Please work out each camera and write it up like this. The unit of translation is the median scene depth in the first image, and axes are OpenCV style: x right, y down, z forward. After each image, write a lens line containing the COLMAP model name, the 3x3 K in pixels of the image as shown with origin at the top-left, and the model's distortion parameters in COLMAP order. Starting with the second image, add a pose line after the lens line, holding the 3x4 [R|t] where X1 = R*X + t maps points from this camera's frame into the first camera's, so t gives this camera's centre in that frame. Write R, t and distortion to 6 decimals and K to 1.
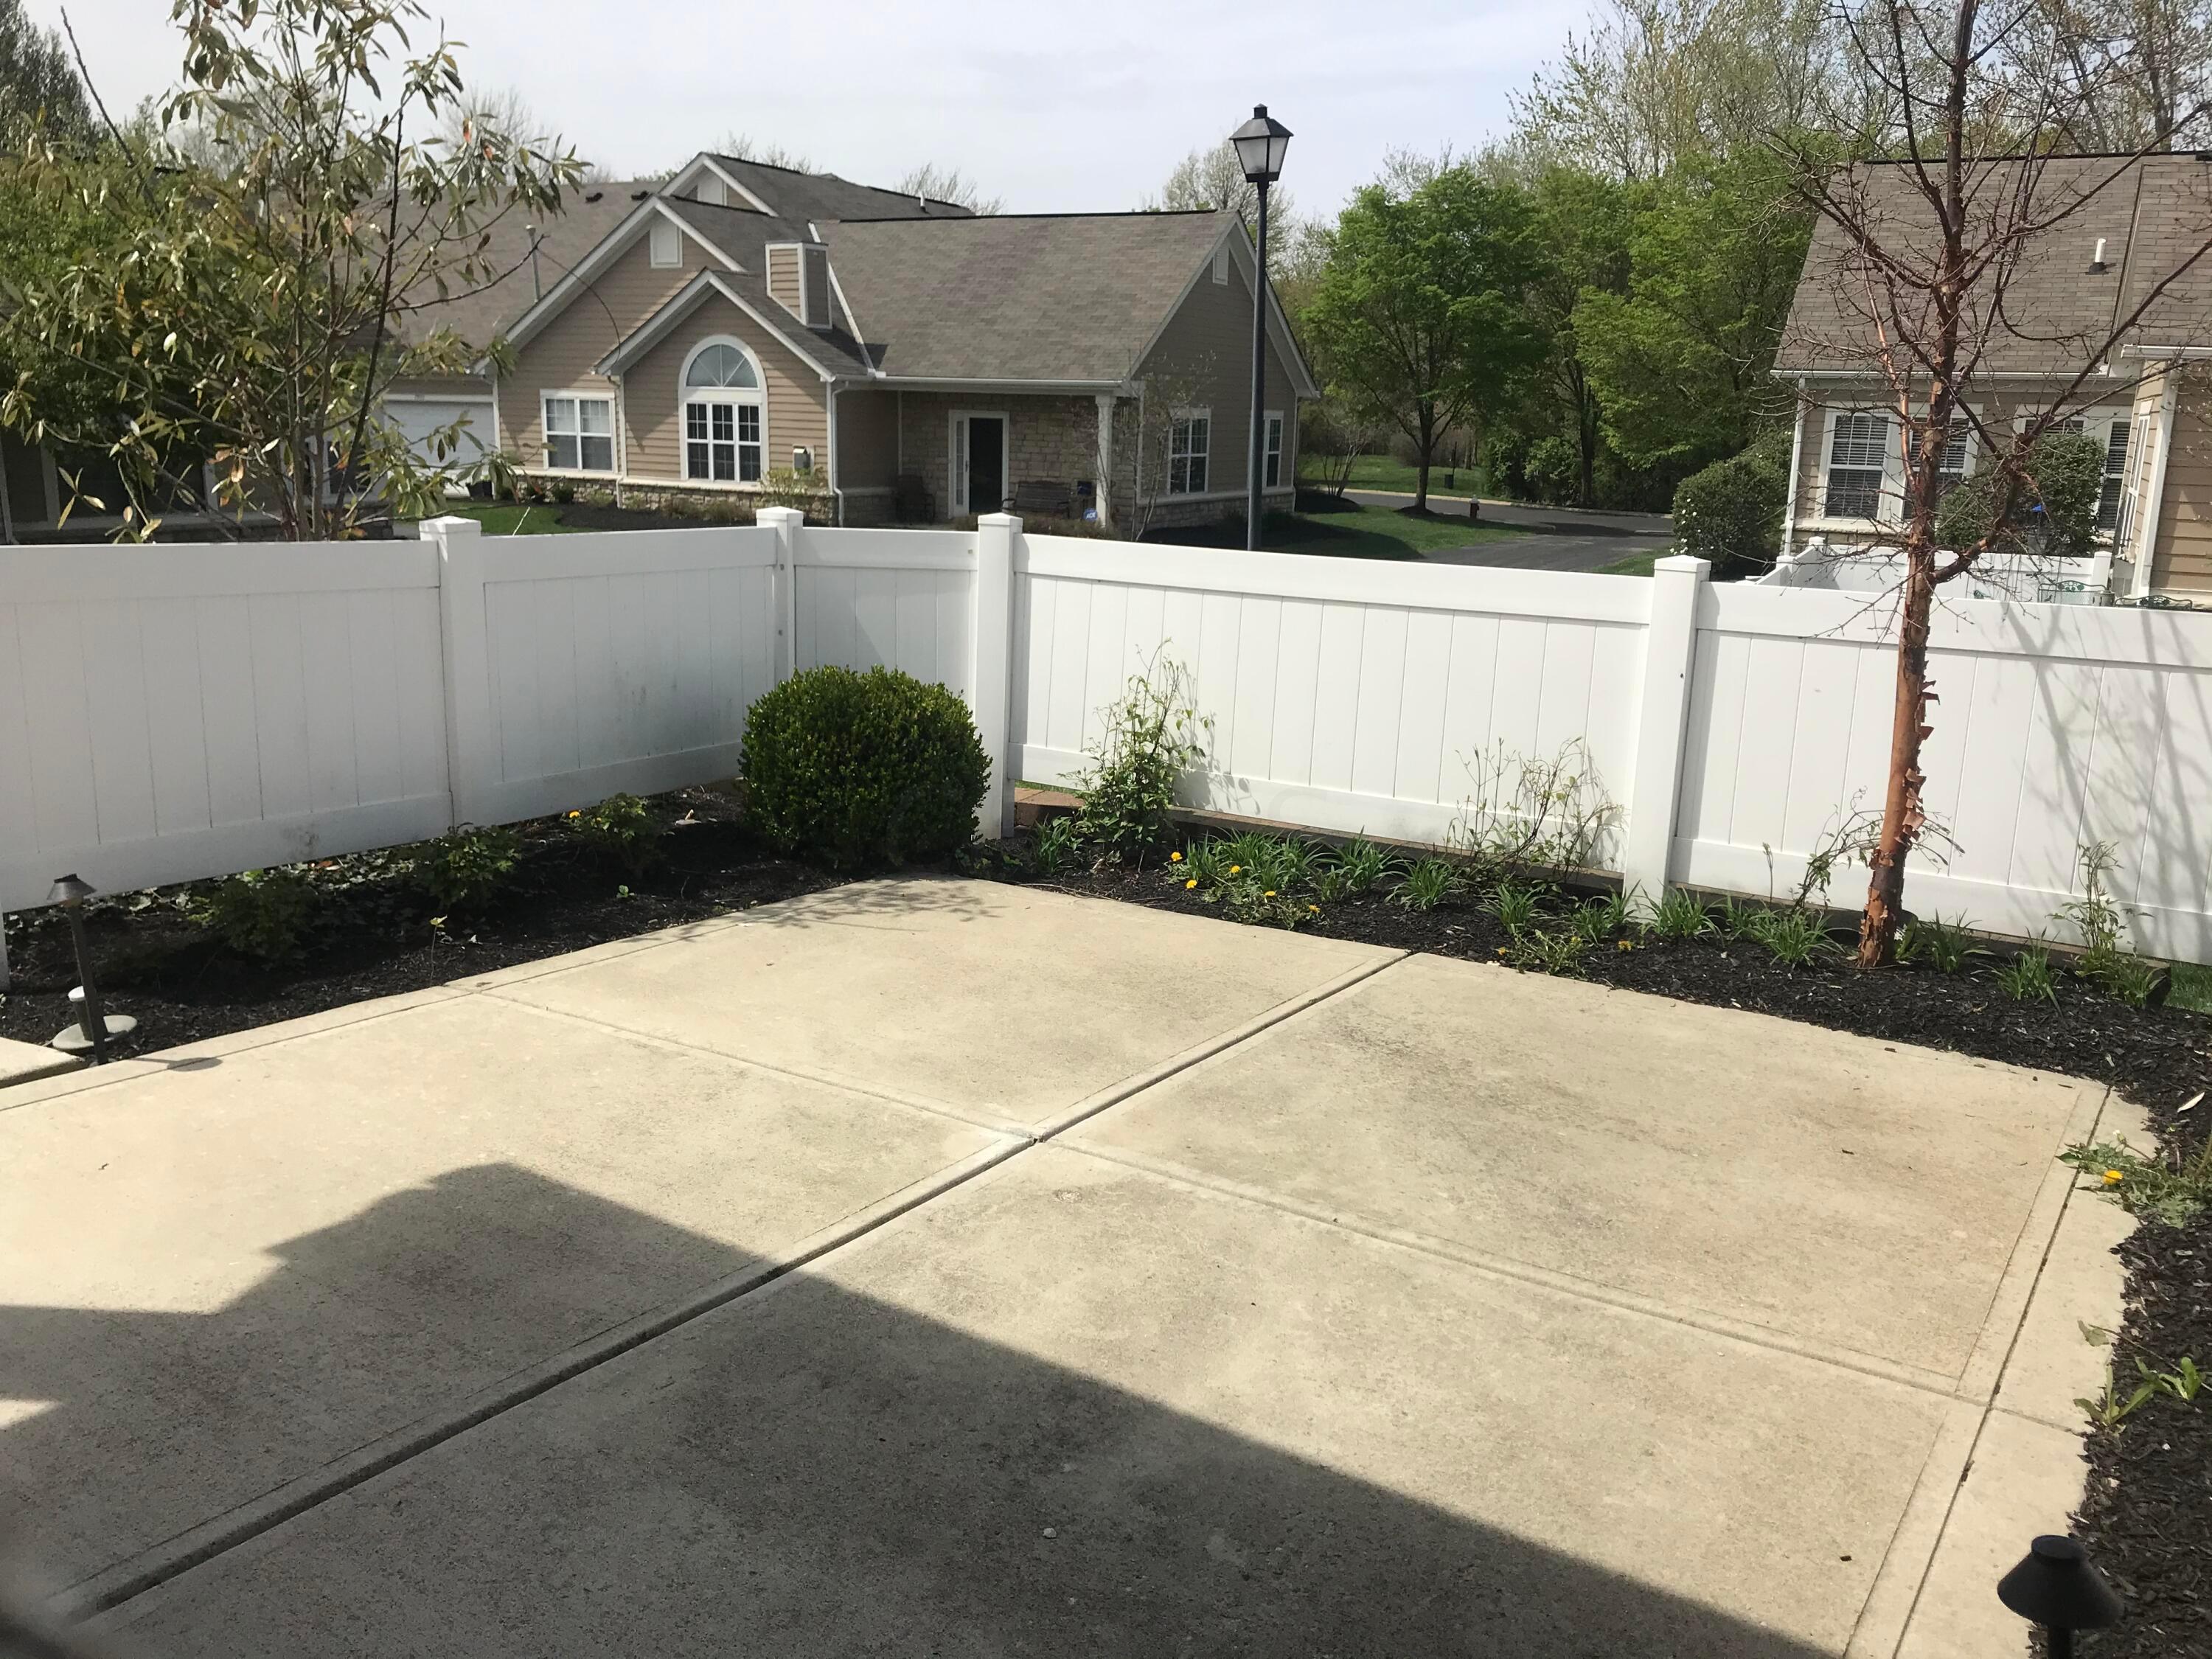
lens RADIAL K [[1785.3, 0, 1128.7], [0, 1785.3, 839.9], [0, 0, 1]] dist [0.011258, -0.011032]
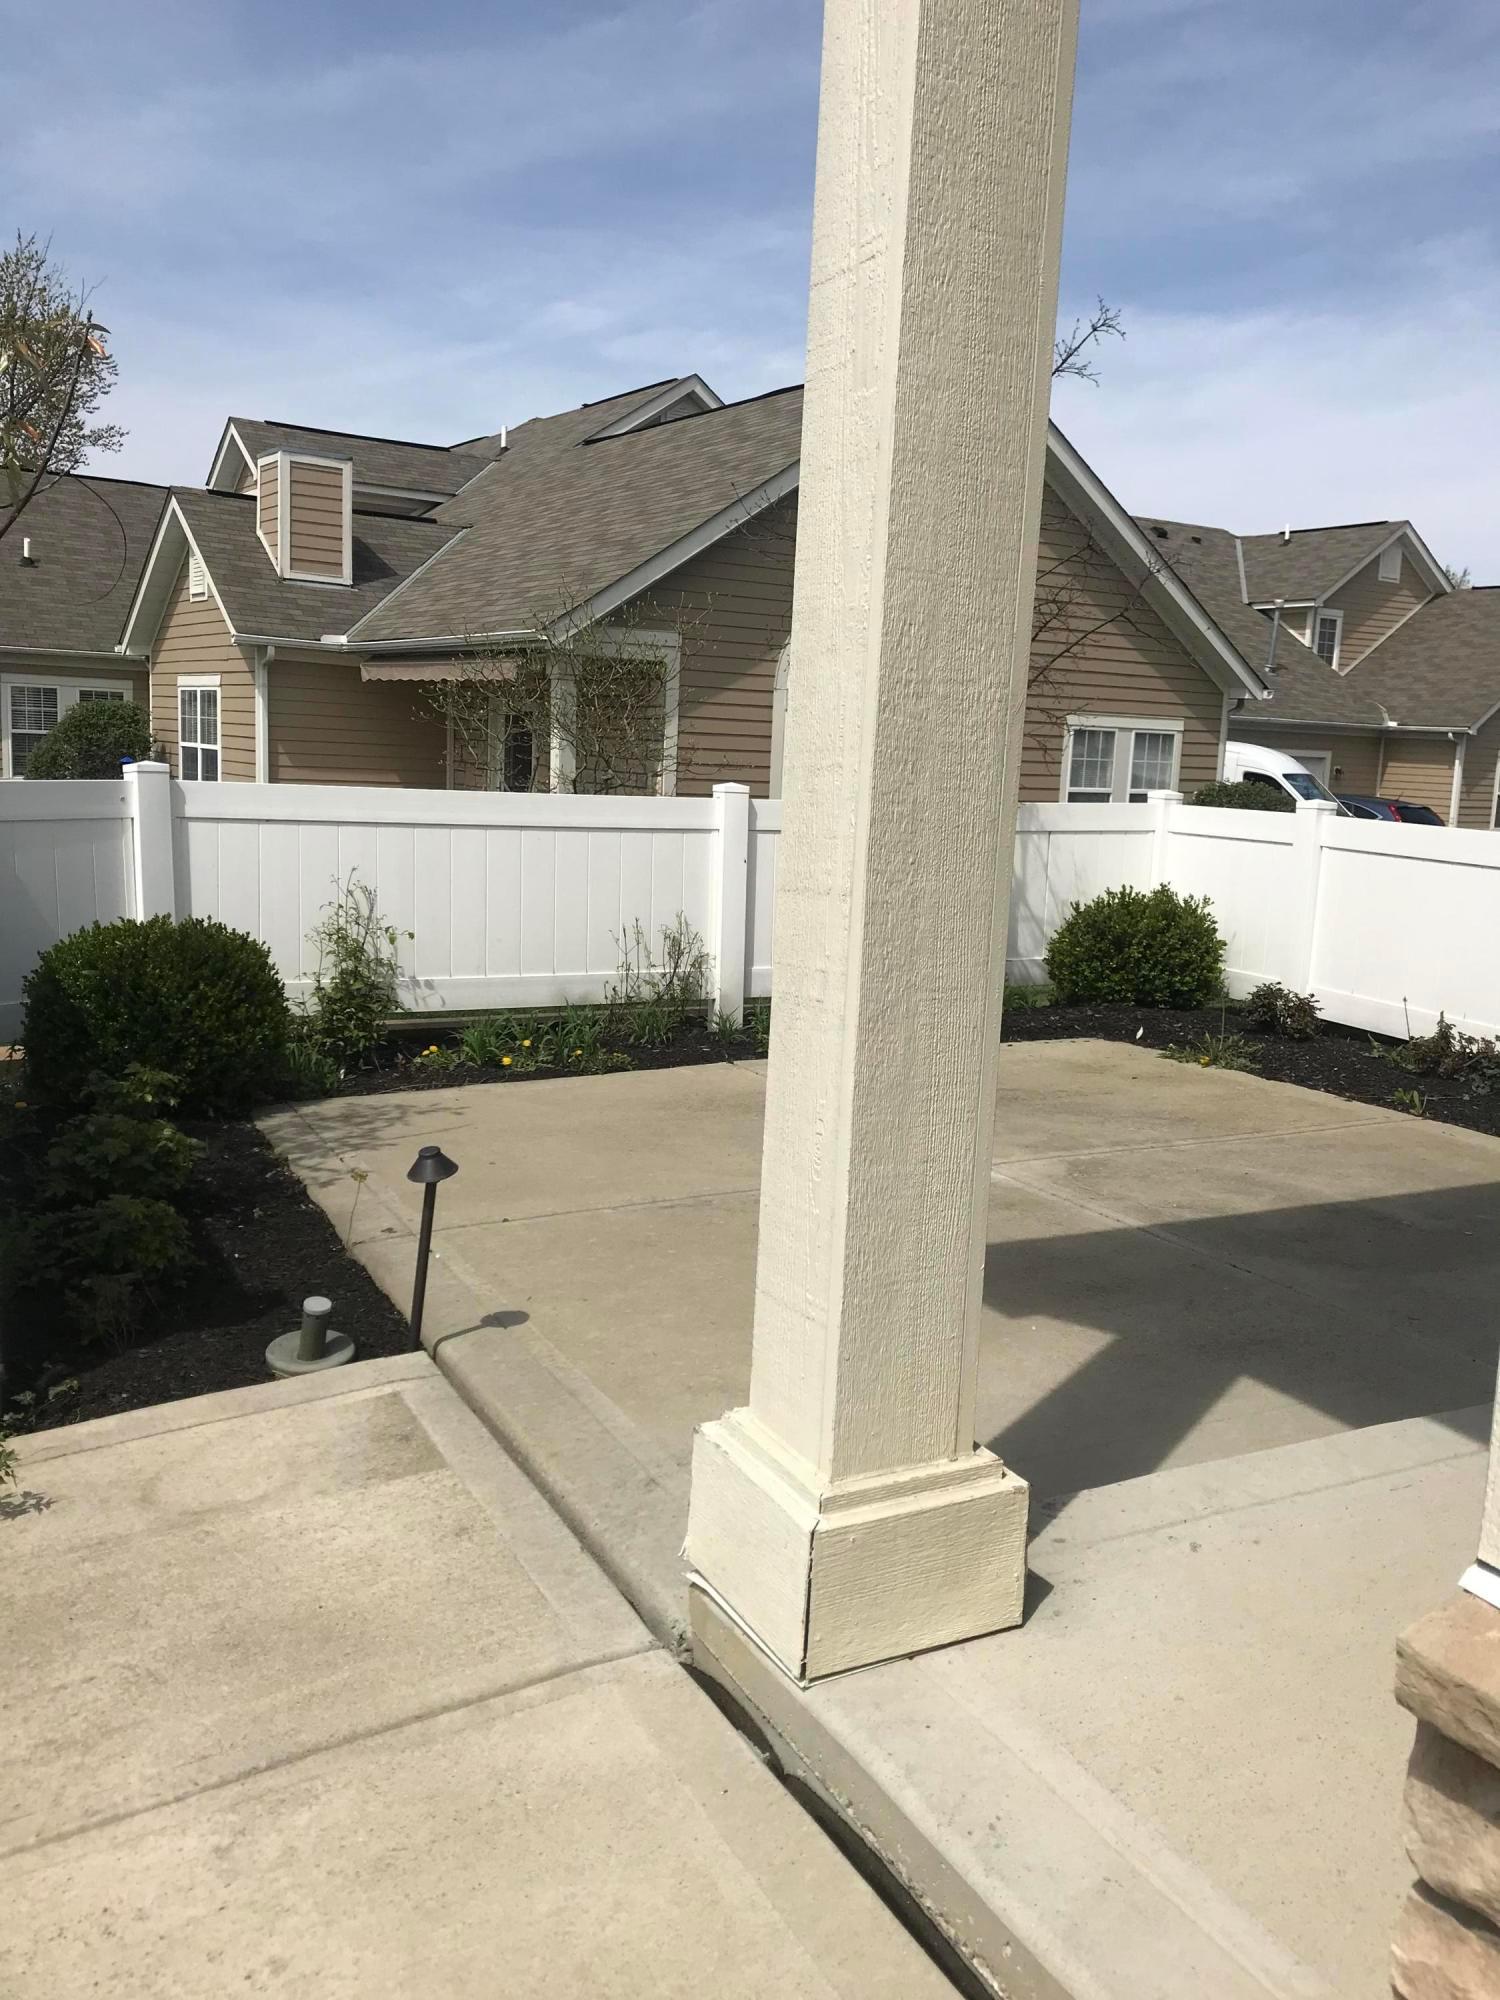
lens RADIAL K [[1614.2, 0, 764.6], [0, 1614.2, 993.6], [0, 0, 1]] dist [0.011258, -0.011032]
pose [[0.500481, -0.135124, 0.855138, -0.839677], [0.171832, 0.983598, 0.054855, -0.051627], [-0.848524, 0.119486, 0.515490, 0.291976]]
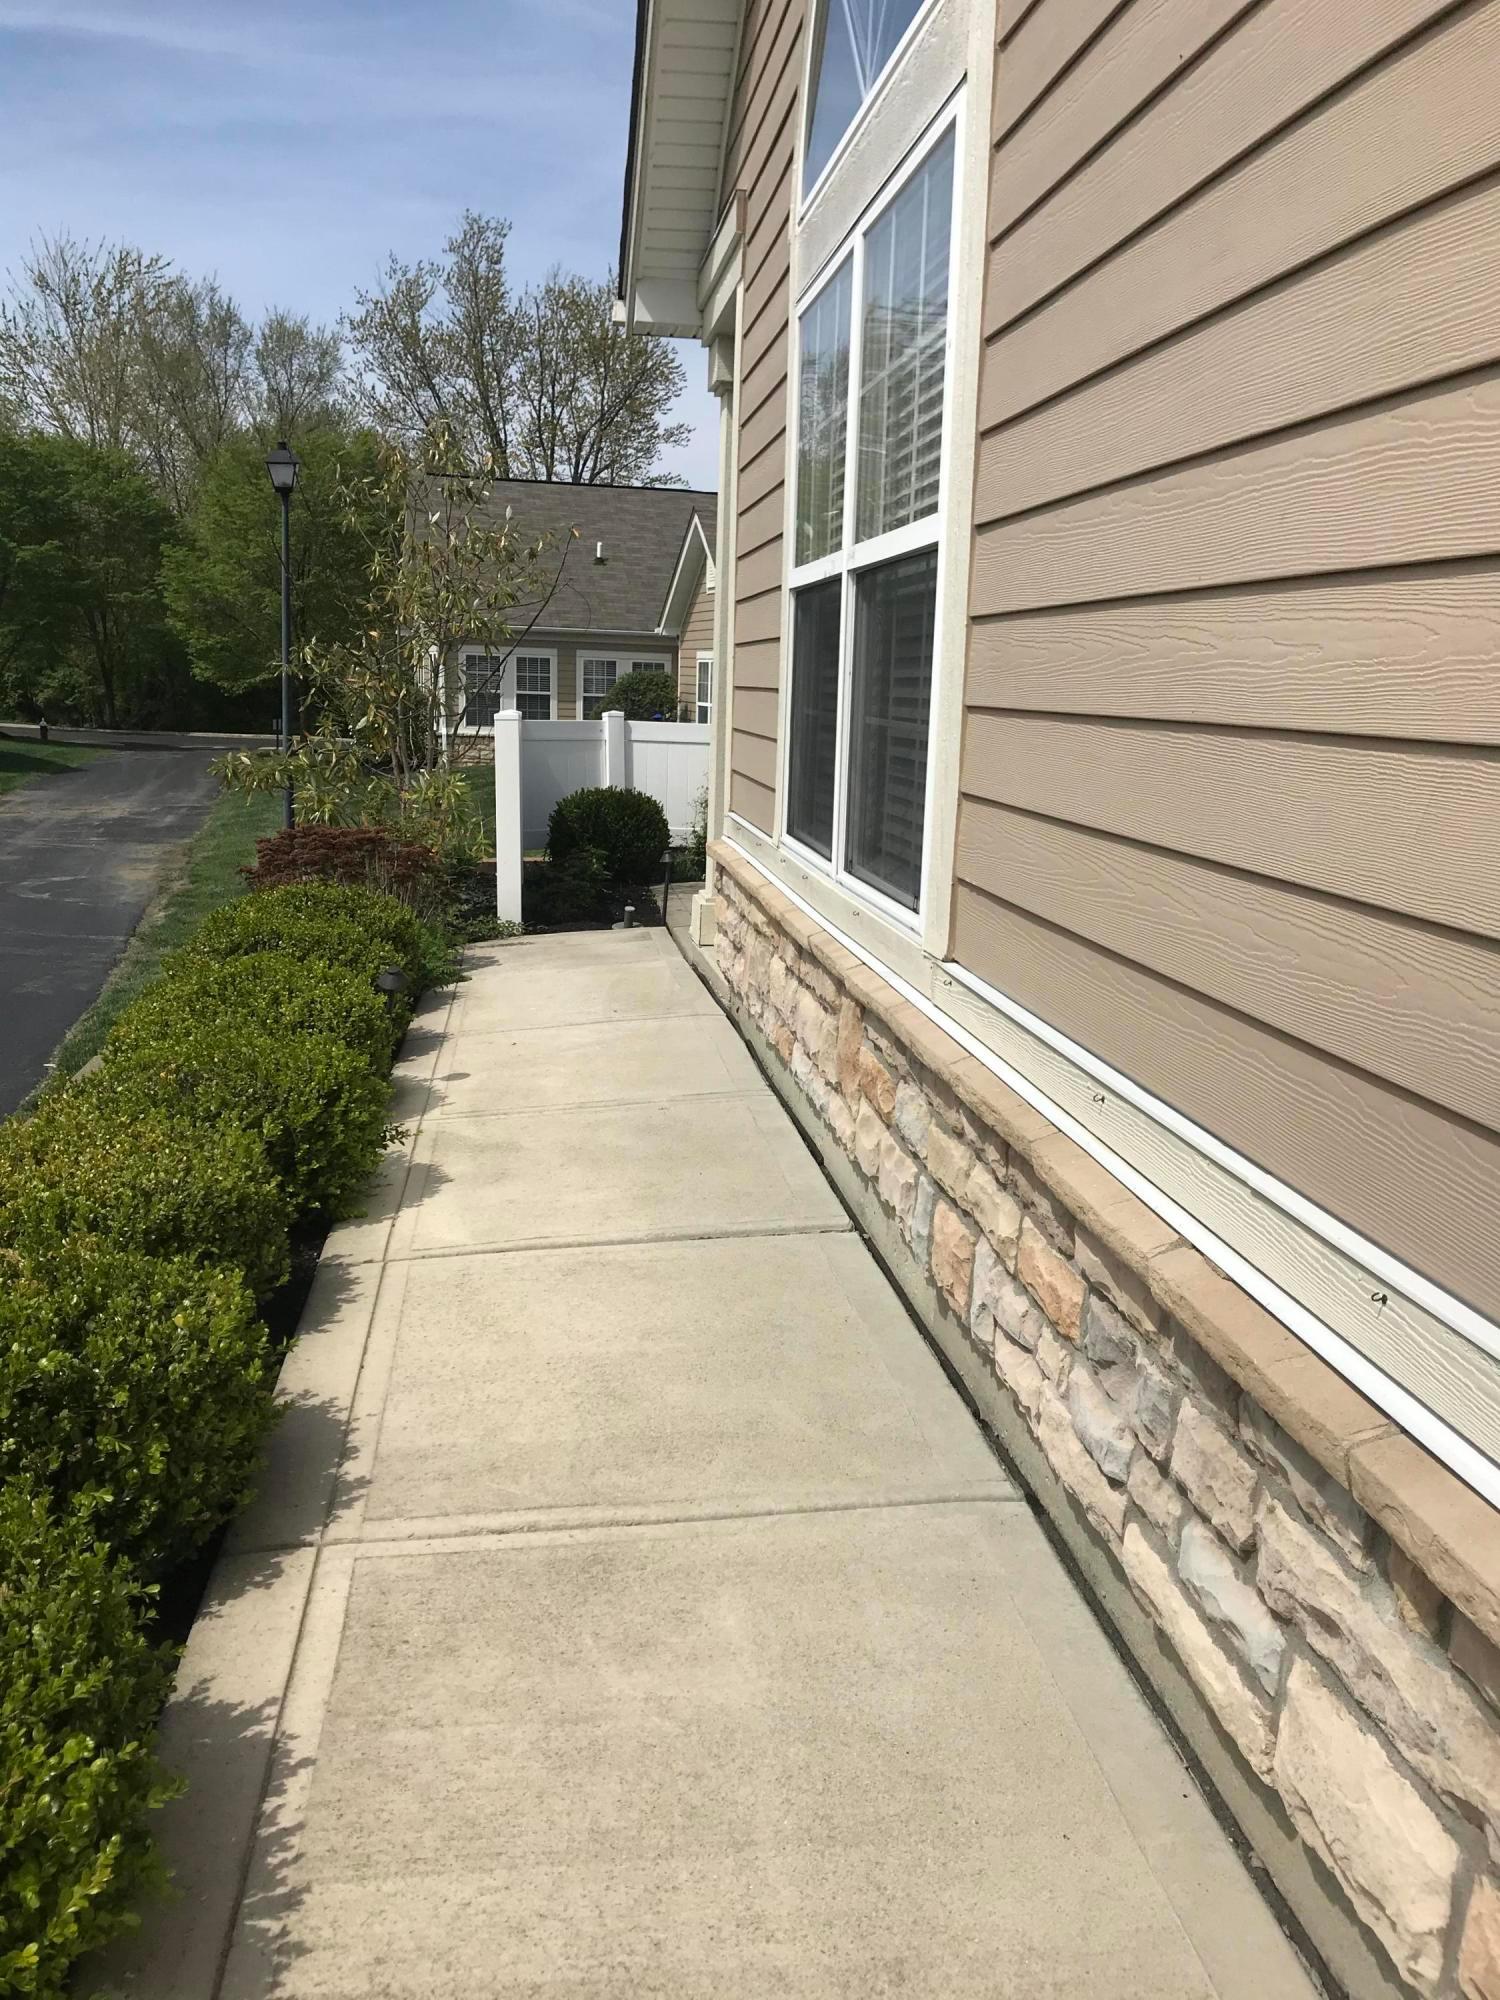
lens RADIAL K [[1614.2, 0, 749.6], [0, 1614.2, 994.6], [0, 0, 1]] dist [0.011258, -0.011032]
pose [[0.759538, -0.124742, 0.638389, -1.374558], [0.138951, 0.989900, 0.028107, 0.120709], [-0.635448, 0.067357, 0.769200, -0.552810]]
